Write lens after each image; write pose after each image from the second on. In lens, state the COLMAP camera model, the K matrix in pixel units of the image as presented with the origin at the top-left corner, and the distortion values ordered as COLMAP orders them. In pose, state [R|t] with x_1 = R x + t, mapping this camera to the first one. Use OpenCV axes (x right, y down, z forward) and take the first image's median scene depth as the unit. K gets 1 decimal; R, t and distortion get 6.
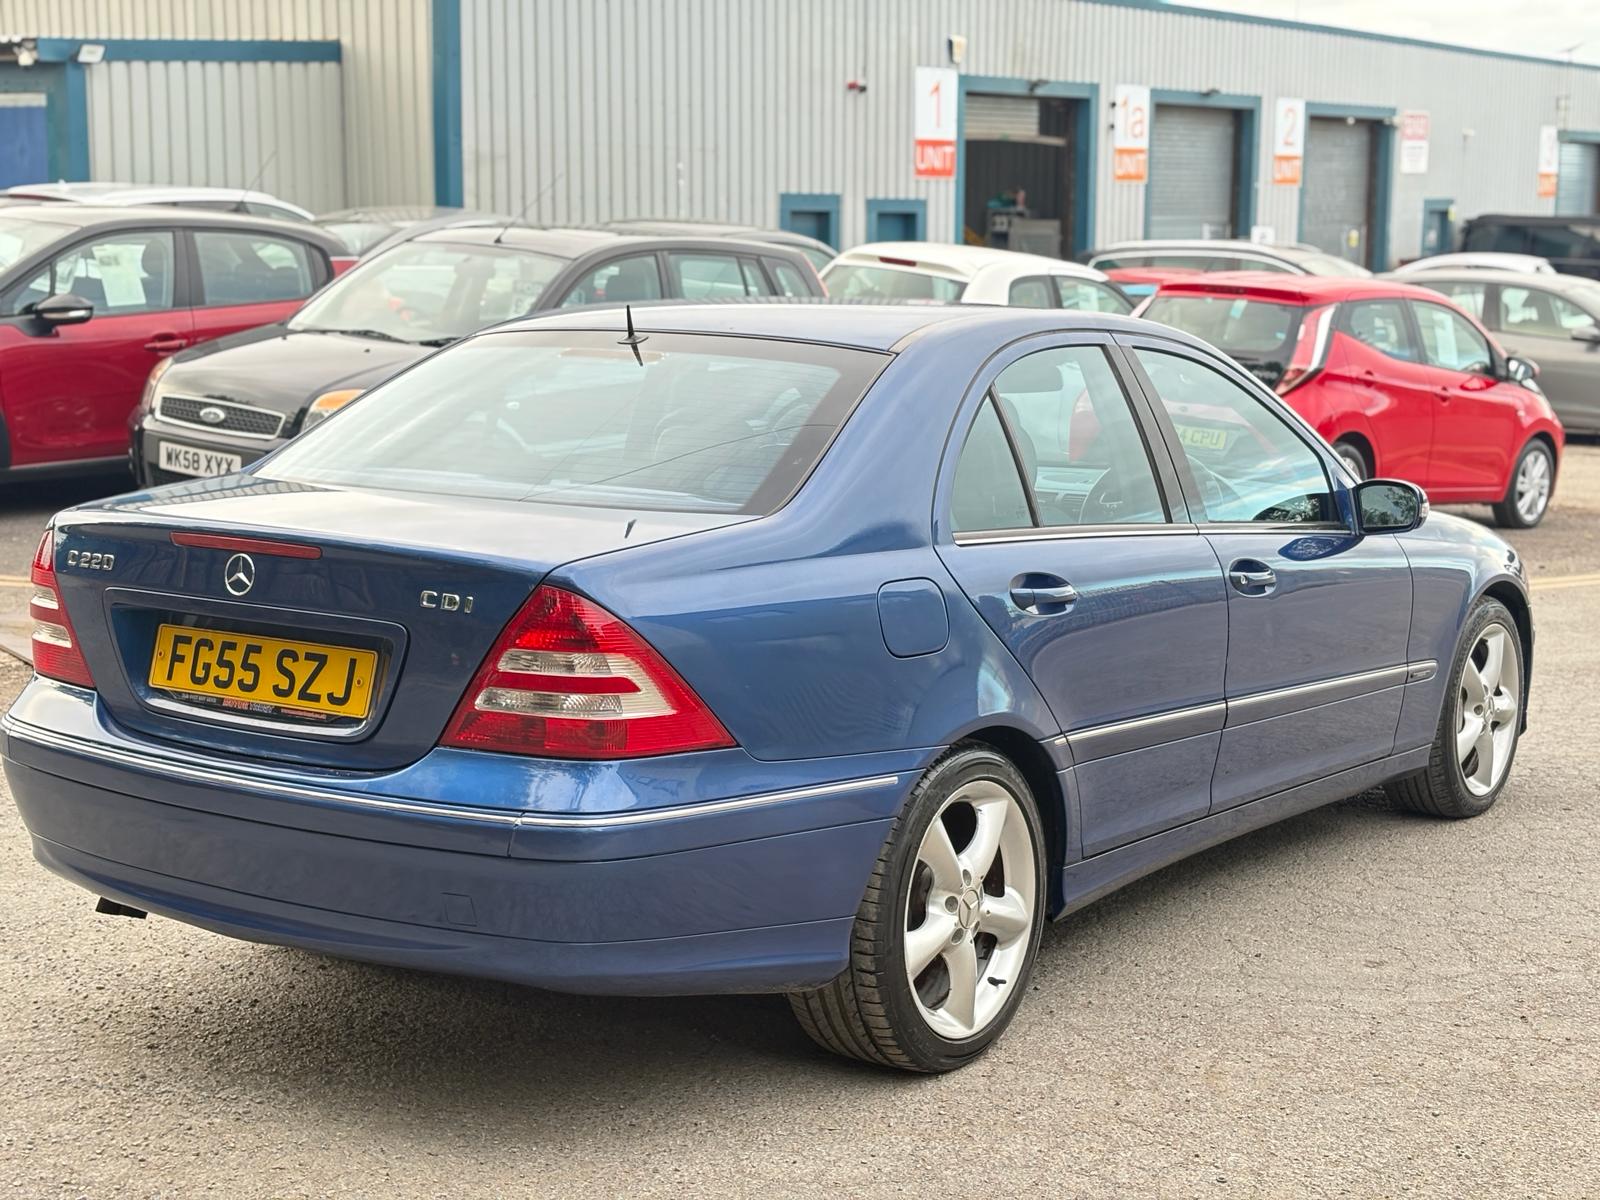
lens RADIAL K [[2409.2, 0, 800.0], [0, 2409.2, 600.0], [0, 0, 1]] dist [0.219577, -0.832166]
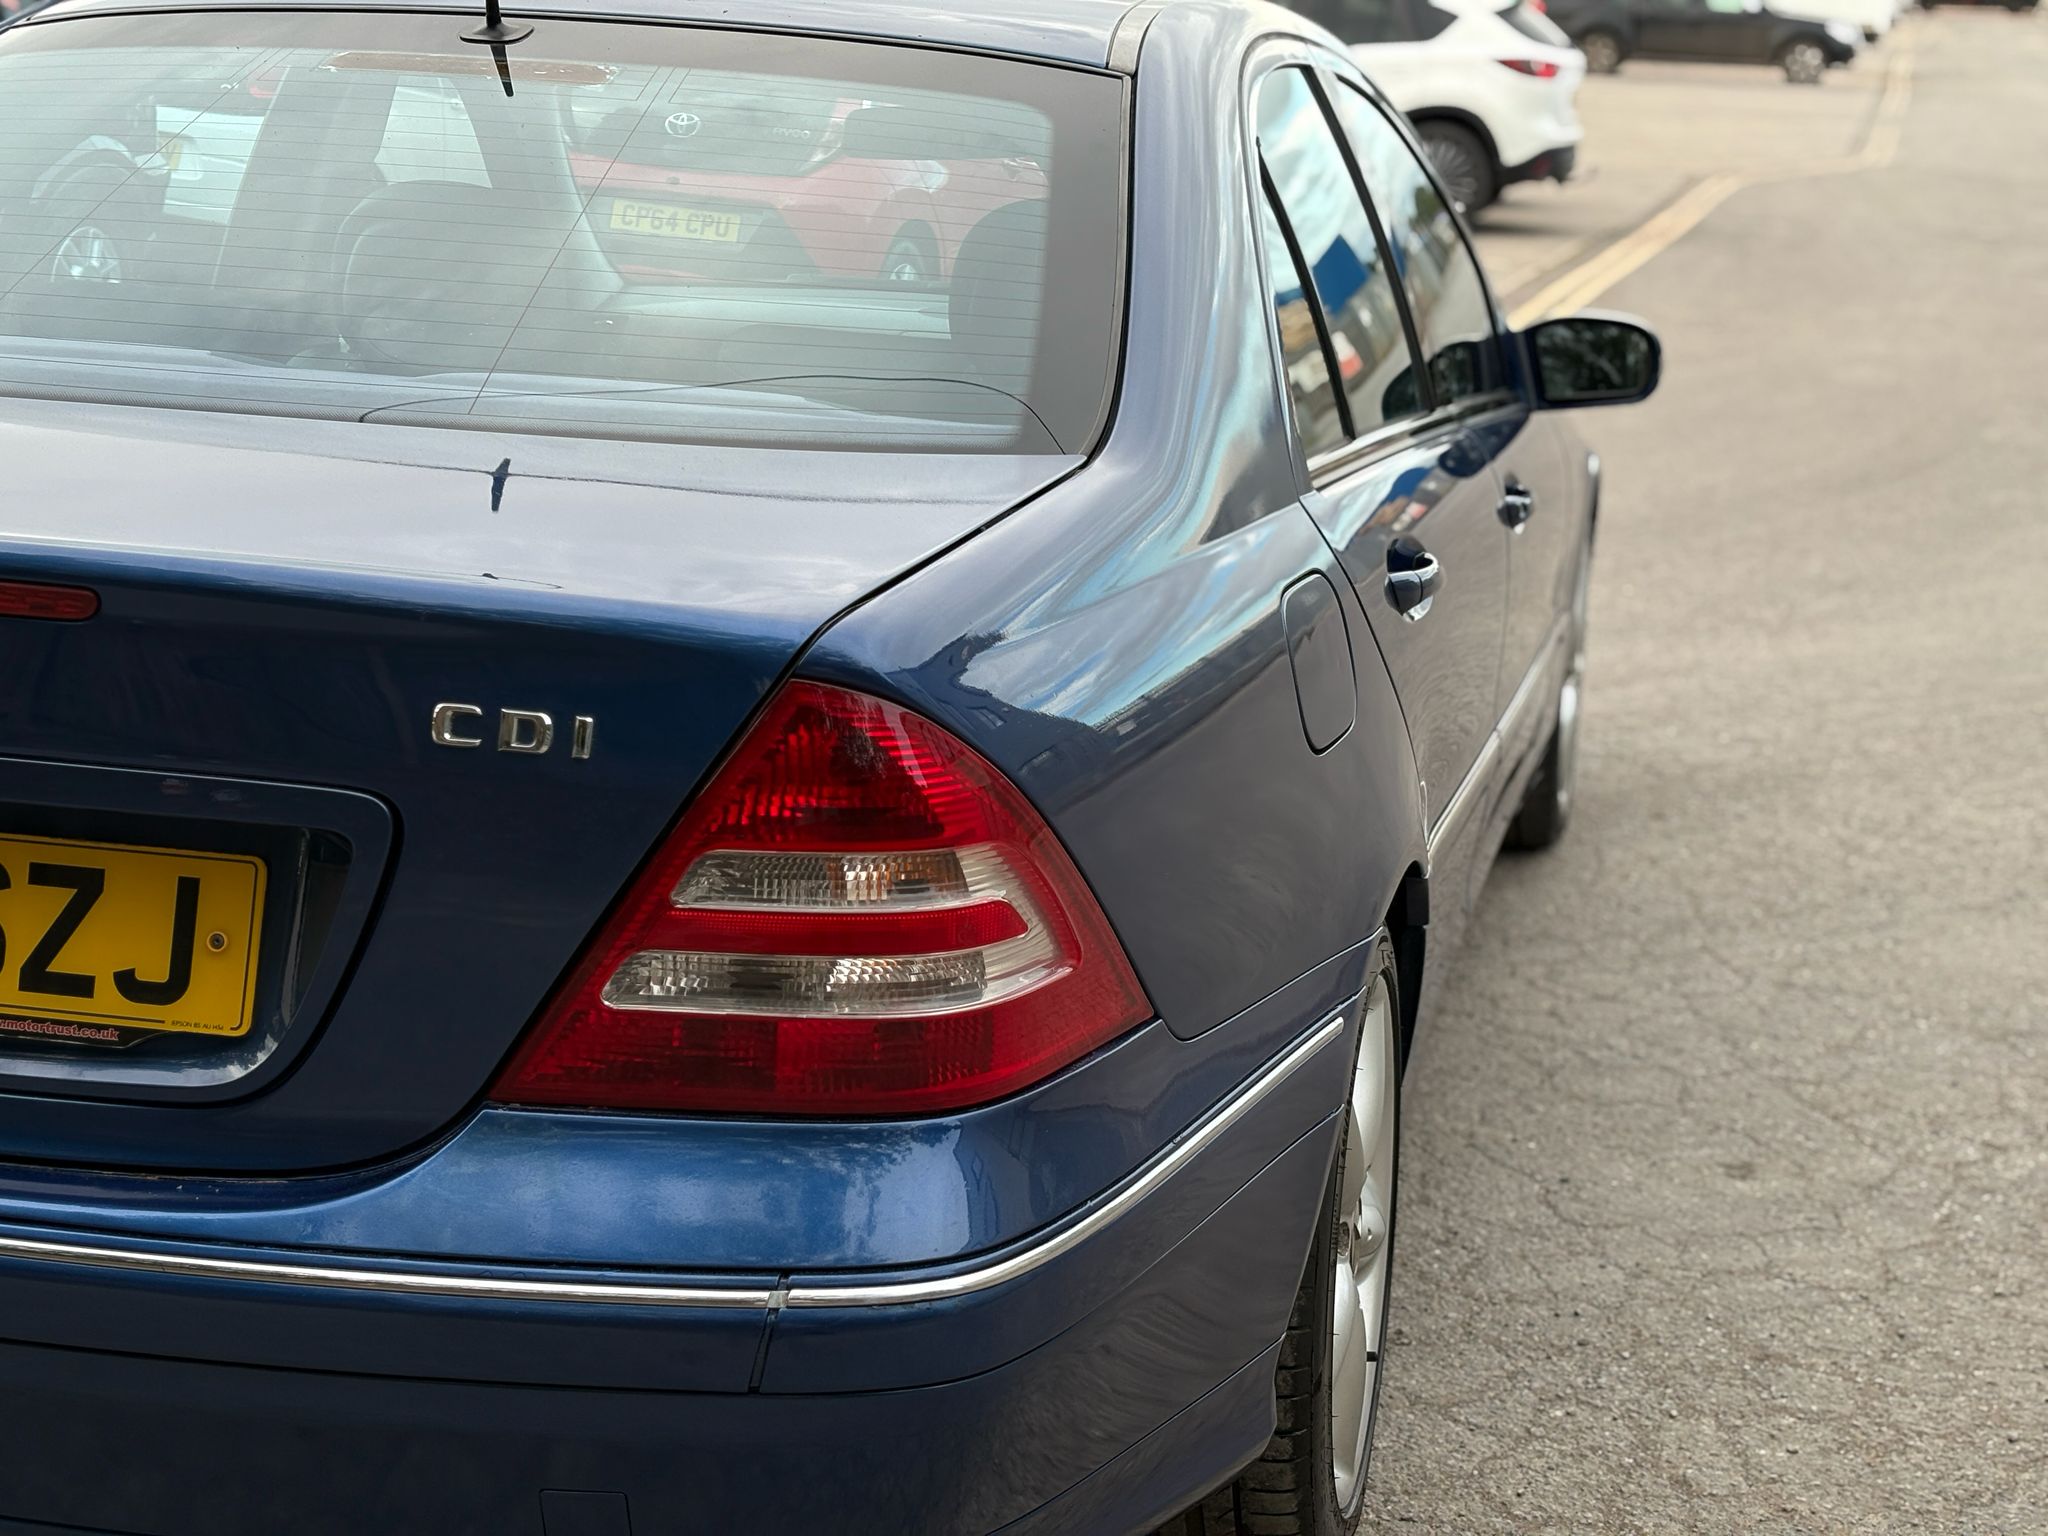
lens RADIAL K [[3083.7, 0, 1024.0], [0, 3083.7, 768.0], [0, 0, 1]] dist [0.219577, -0.832166]
pose [[0.932152, -0.062660, 0.356605, -0.166857], [0.023102, 0.993197, 0.114130, -0.032268], [-0.361330, -0.098148, 0.927258, 0.357816]]
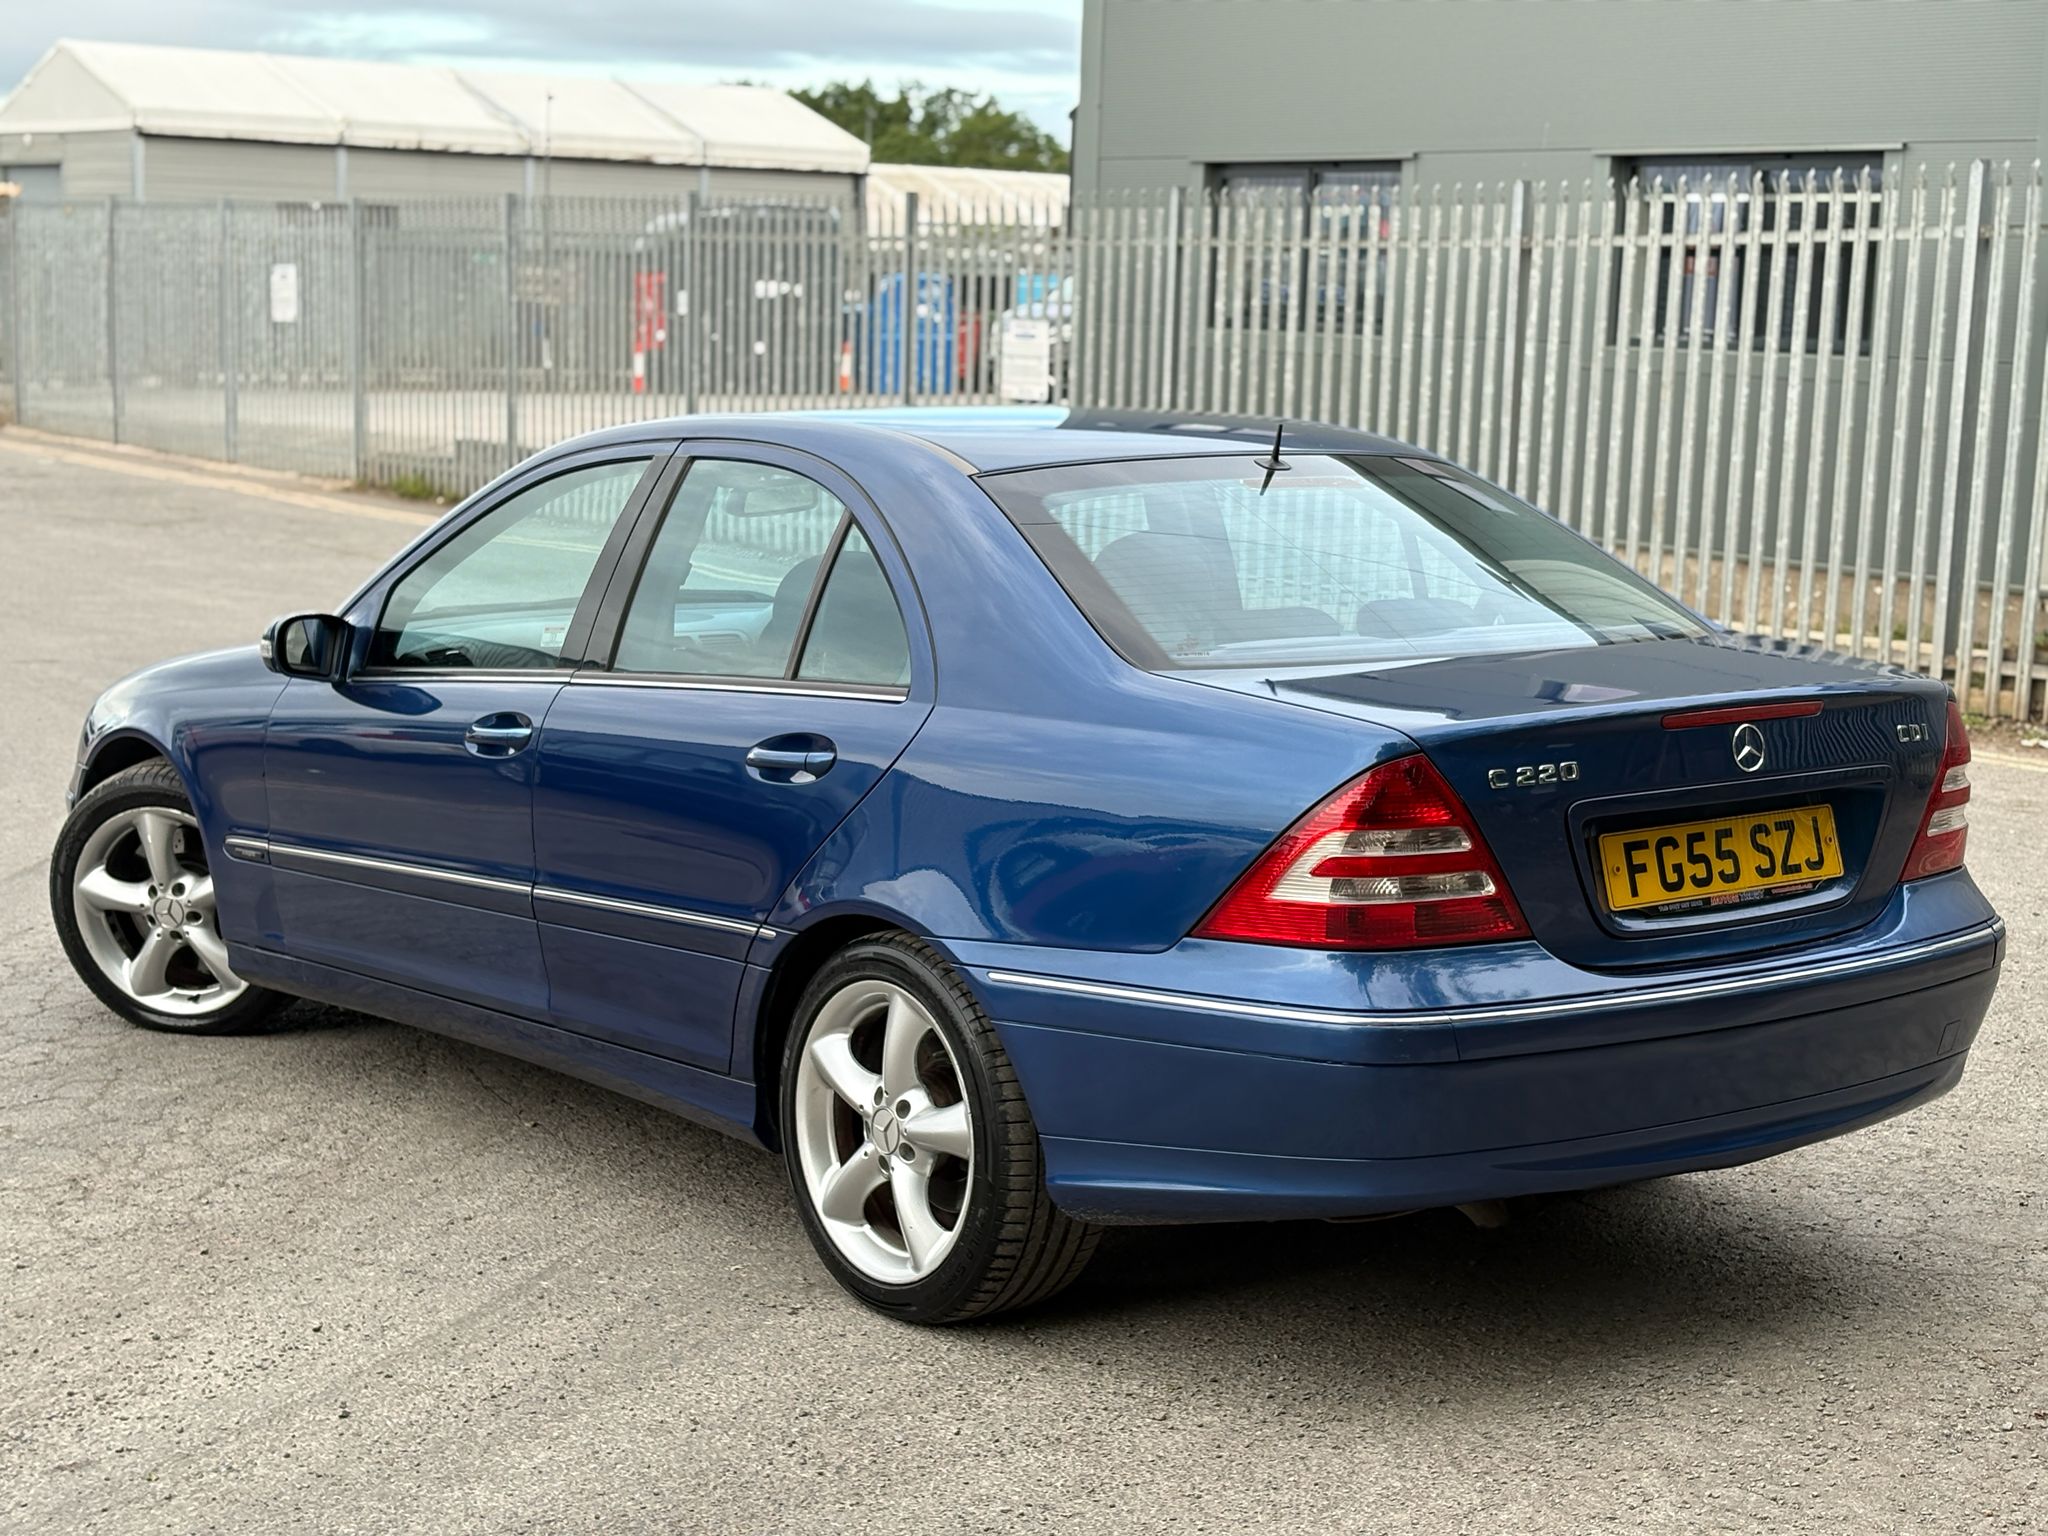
lens RADIAL K [[3384.3, 0, 955.1], [0, 3384.3, 872.3], [0, 0, 1]] dist [0.204459, -0.739668]
pose [[0.283452, -0.158413, 0.945812, -1.069429], [0.123336, 0.984093, 0.127862, -0.114514], [-0.951022, 0.080410, 0.298481, 0.656183]]
